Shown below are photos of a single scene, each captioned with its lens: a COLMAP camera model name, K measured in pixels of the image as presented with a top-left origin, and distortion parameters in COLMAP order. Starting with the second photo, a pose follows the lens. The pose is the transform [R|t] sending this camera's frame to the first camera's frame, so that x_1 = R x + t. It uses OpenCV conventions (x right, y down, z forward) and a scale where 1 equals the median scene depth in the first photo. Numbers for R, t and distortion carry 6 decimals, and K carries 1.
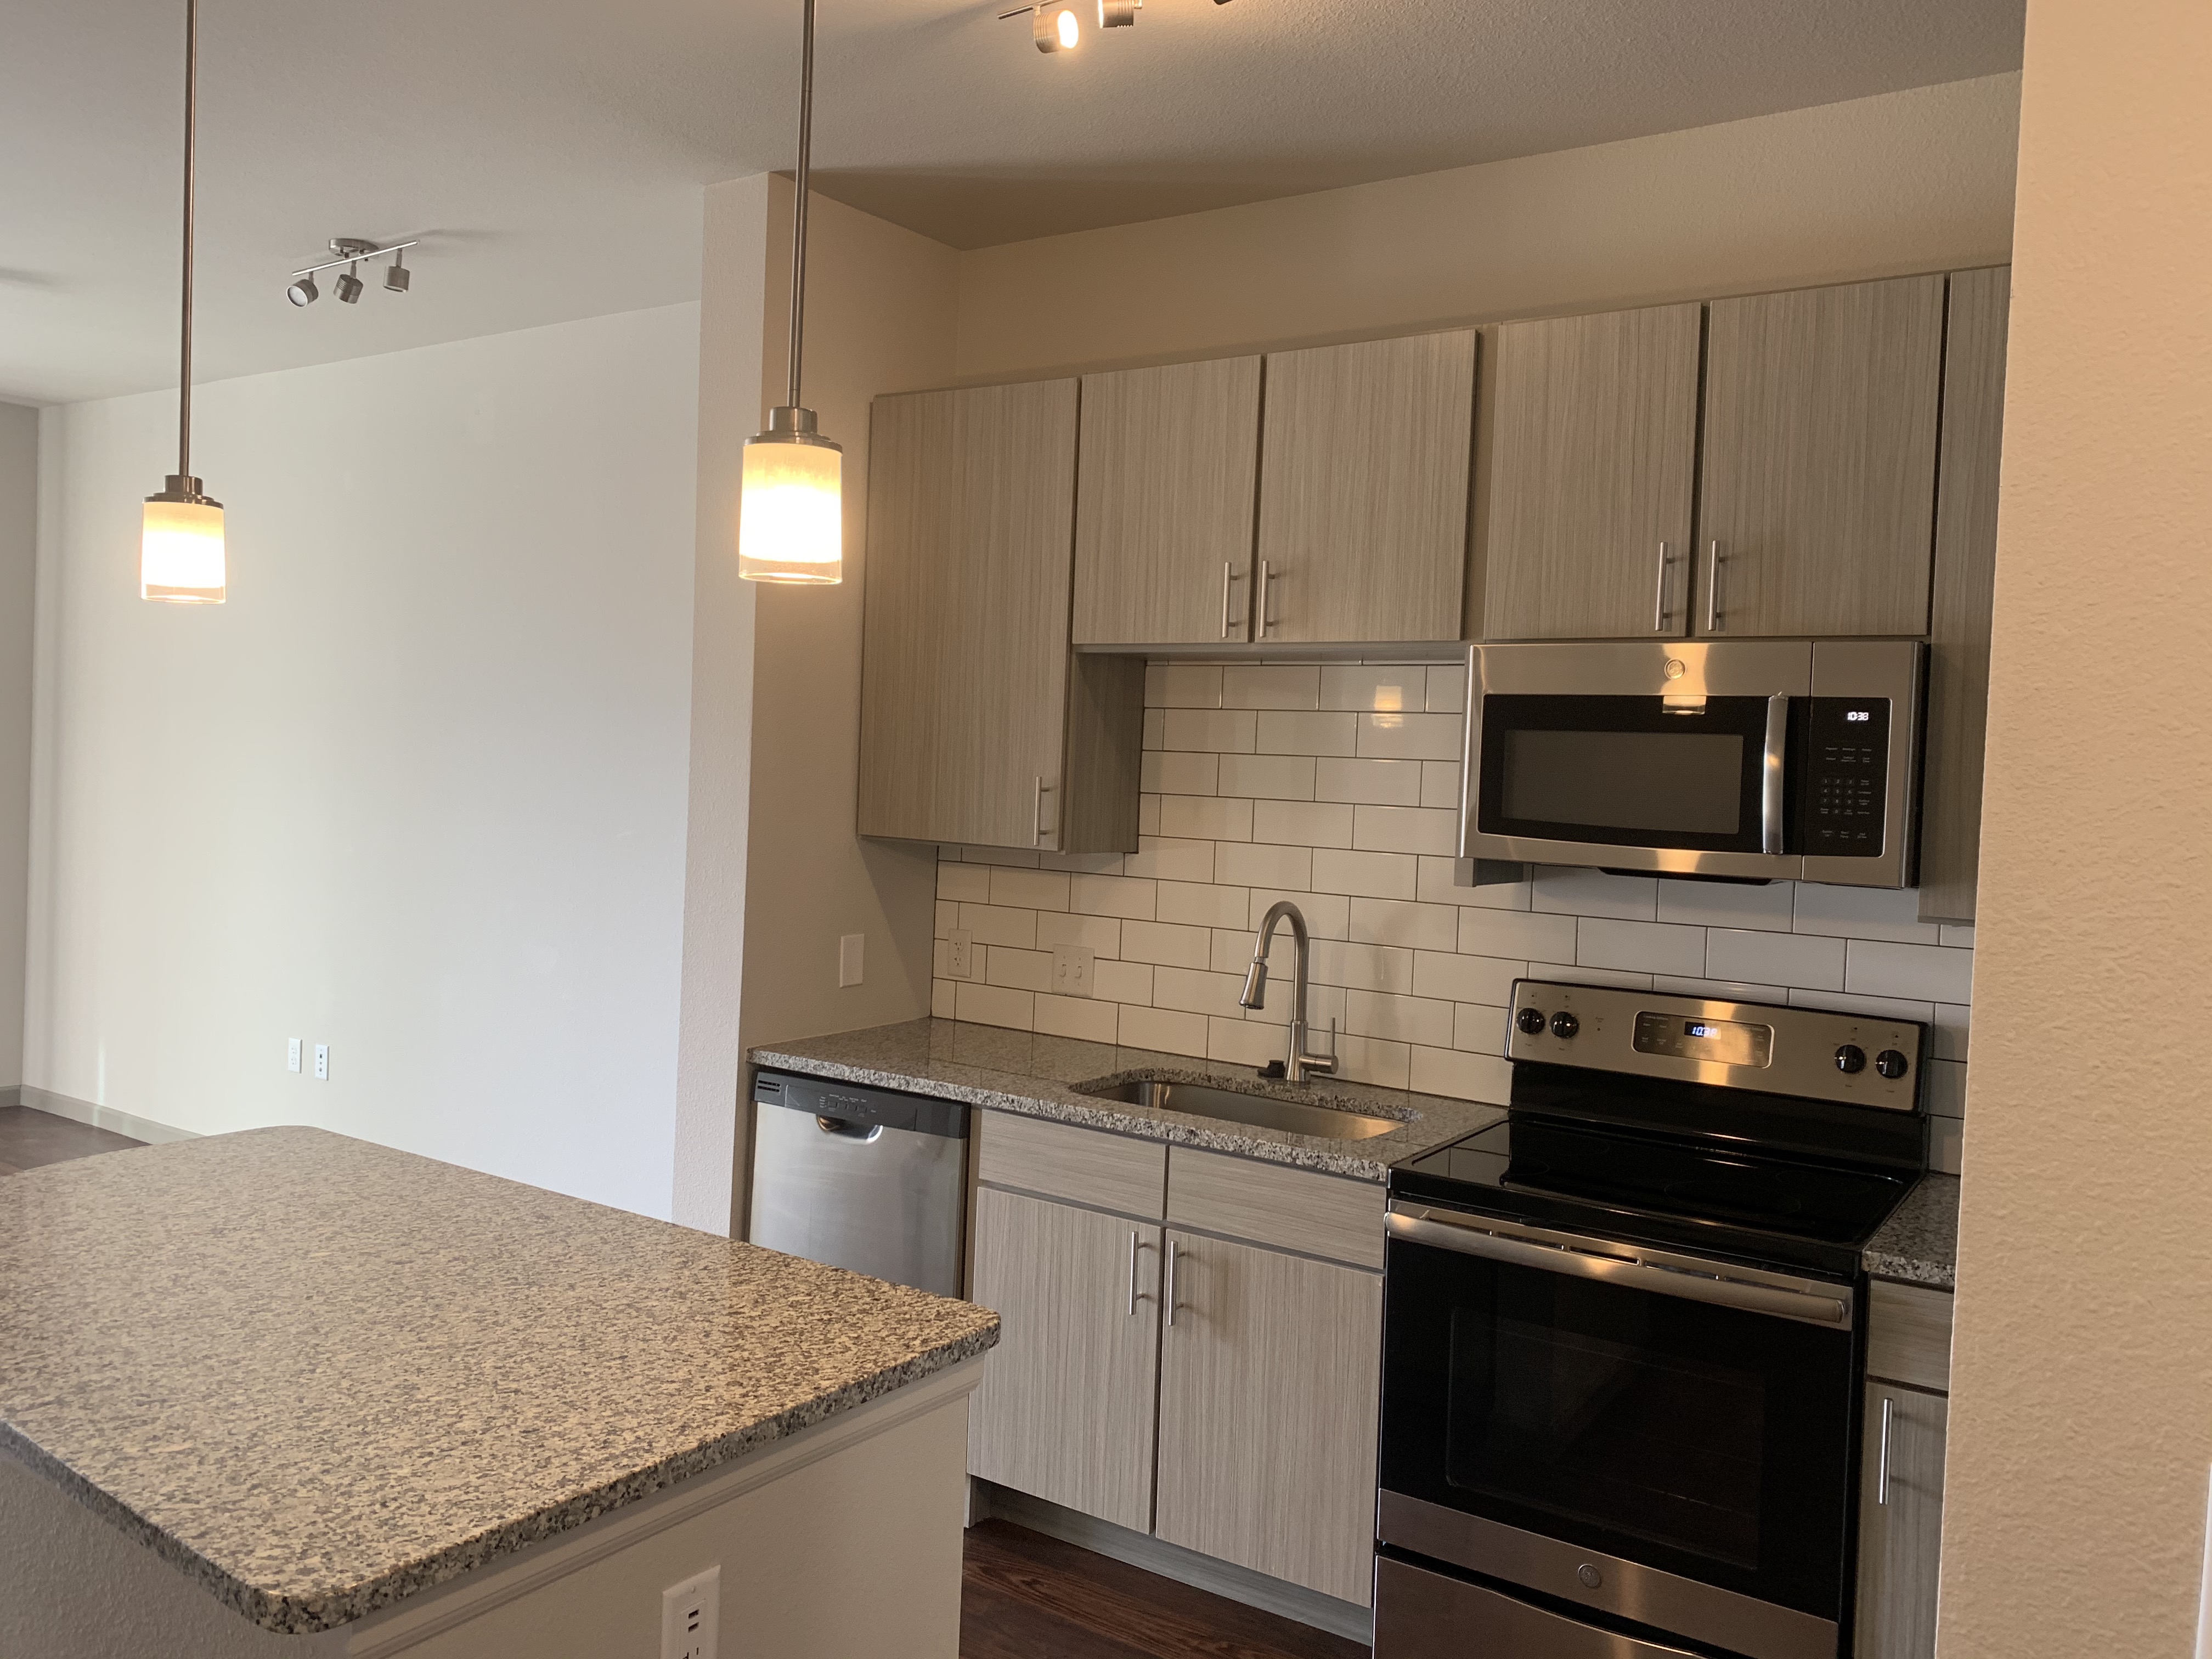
lens RADIAL K [[1689.7, 0, 1123.9], [0, 1689.7, 808.0], [0, 0, 1]] dist [0.035217, -0.042150]
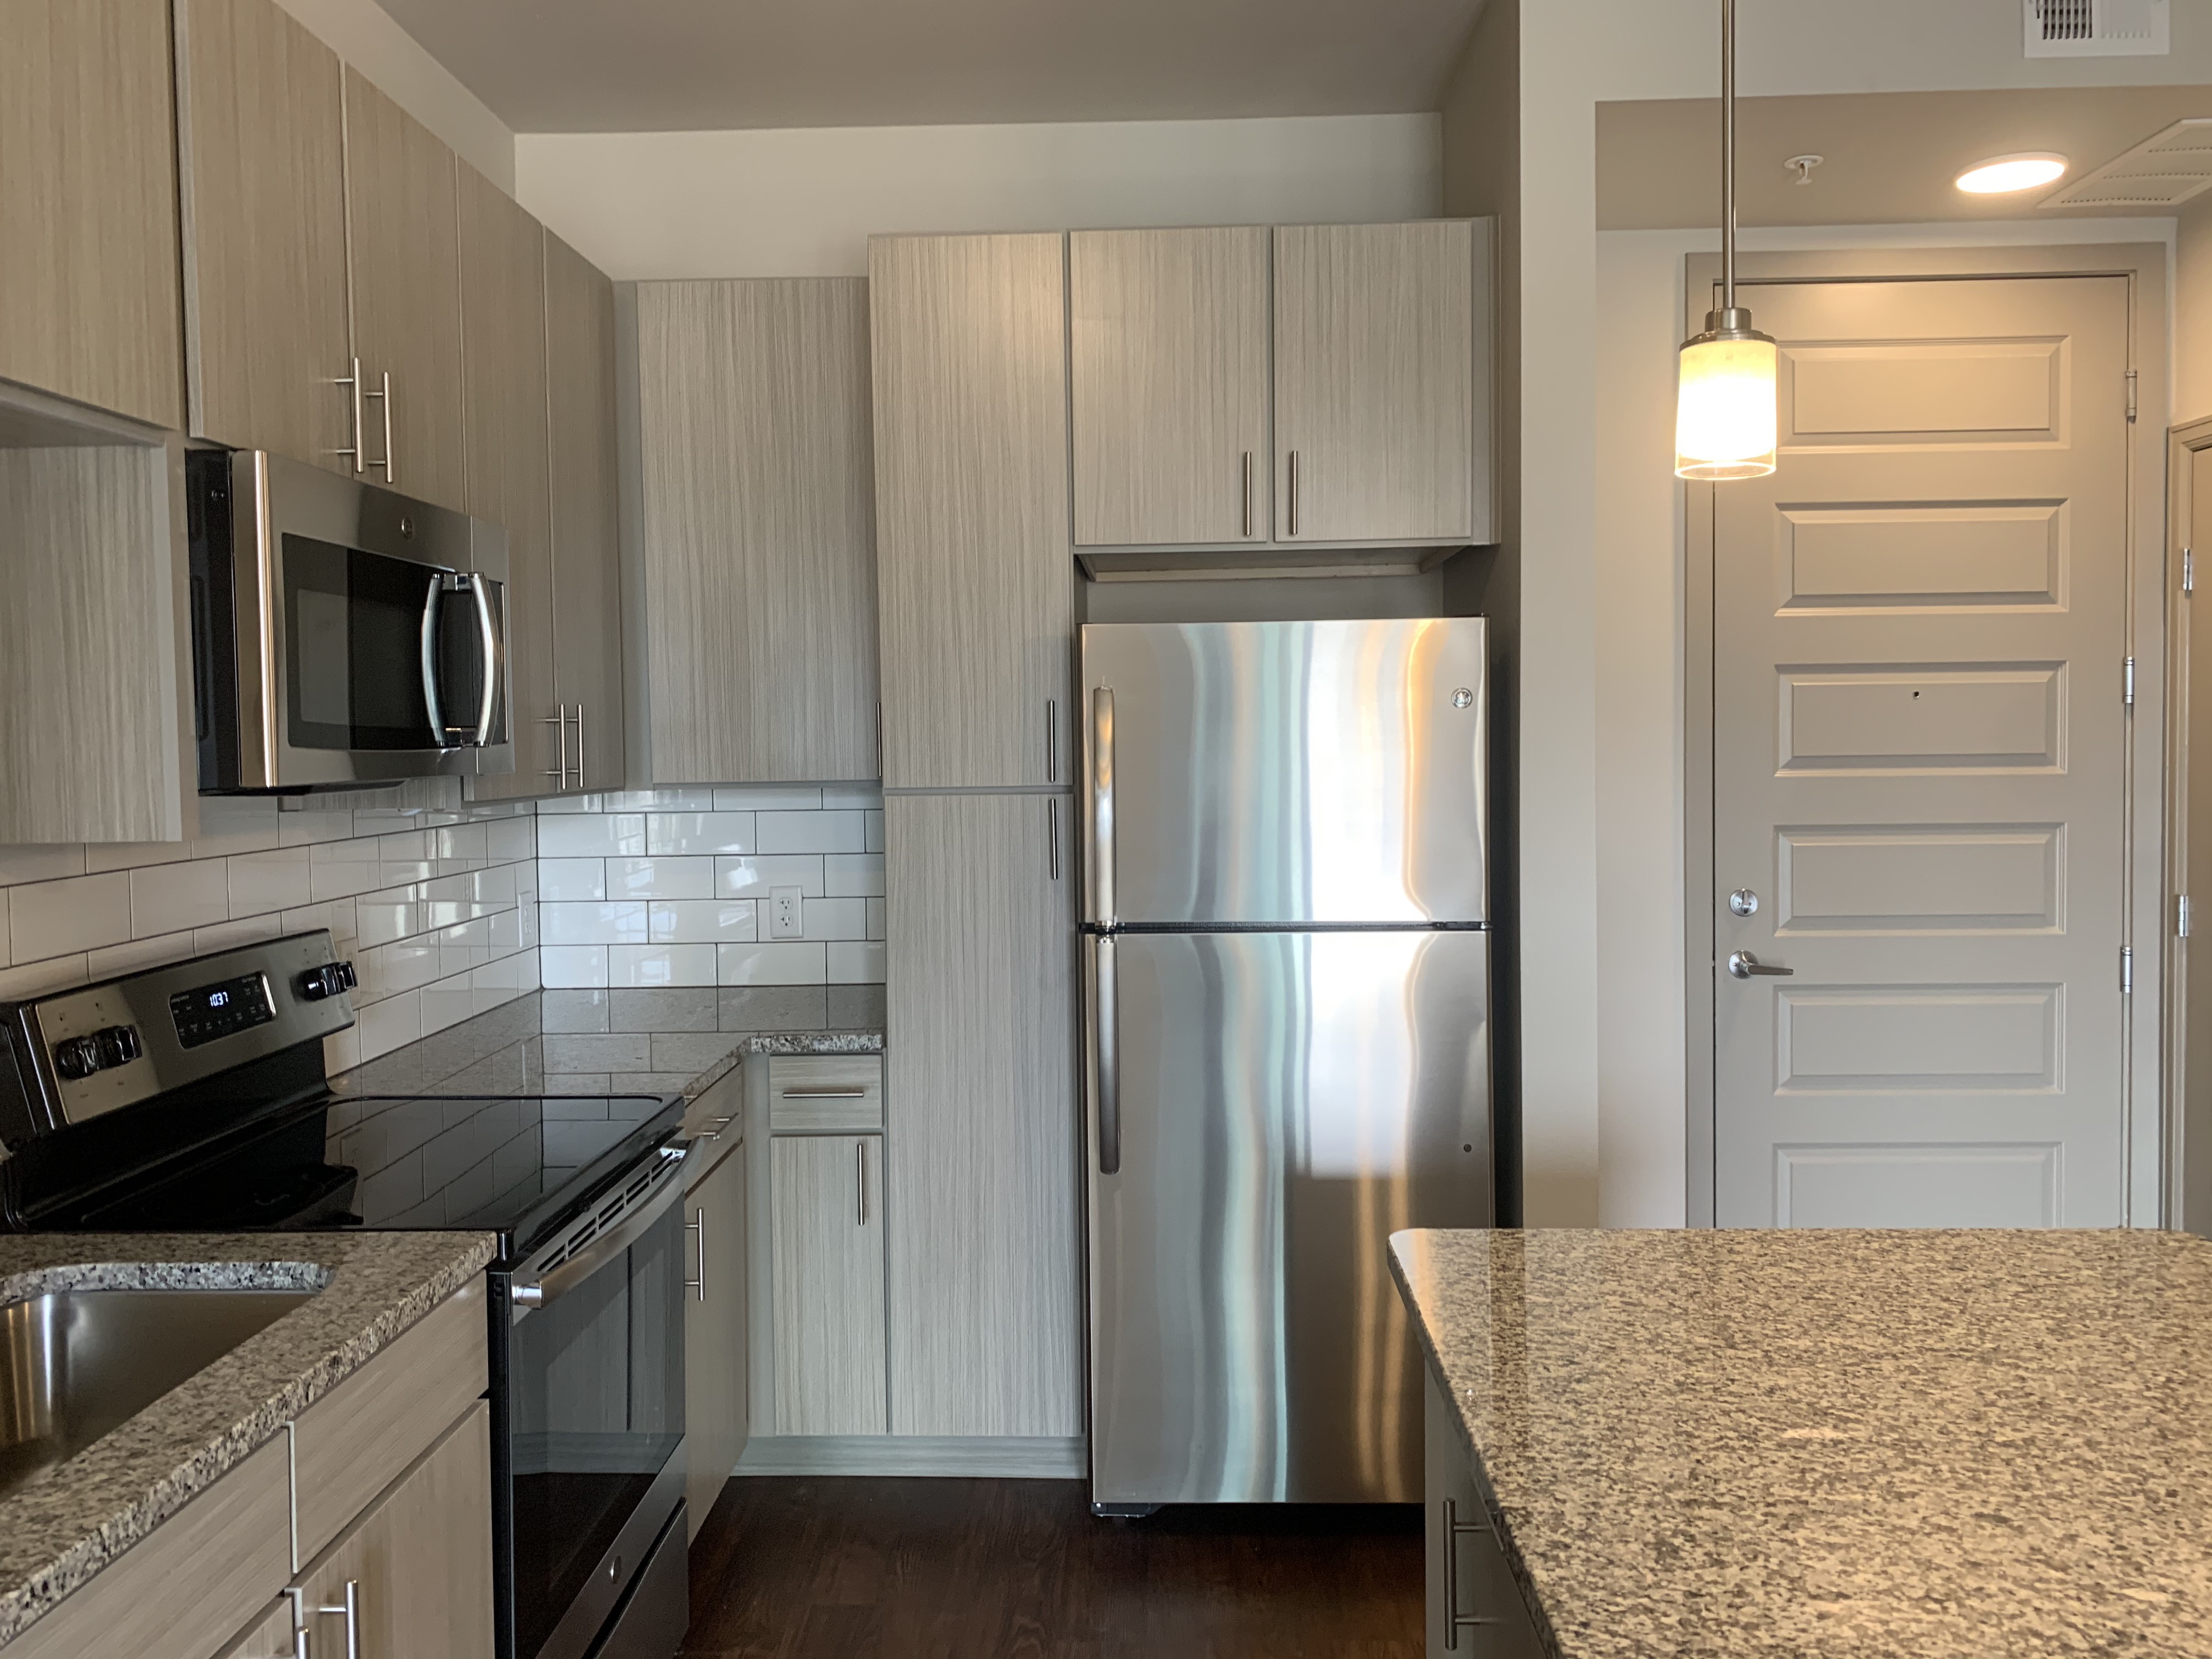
lens RADIAL K [[1689.7, 0, 1116.5], [0, 1689.7, 801.8], [0, 0, 1]] dist [0.035217, -0.042150]
pose [[-0.534202, -0.062047, 0.843076, -0.771556], [0.018668, 0.996194, 0.085144, -0.022913], [-0.845150, 0.061223, -0.531011, 1.620171]]
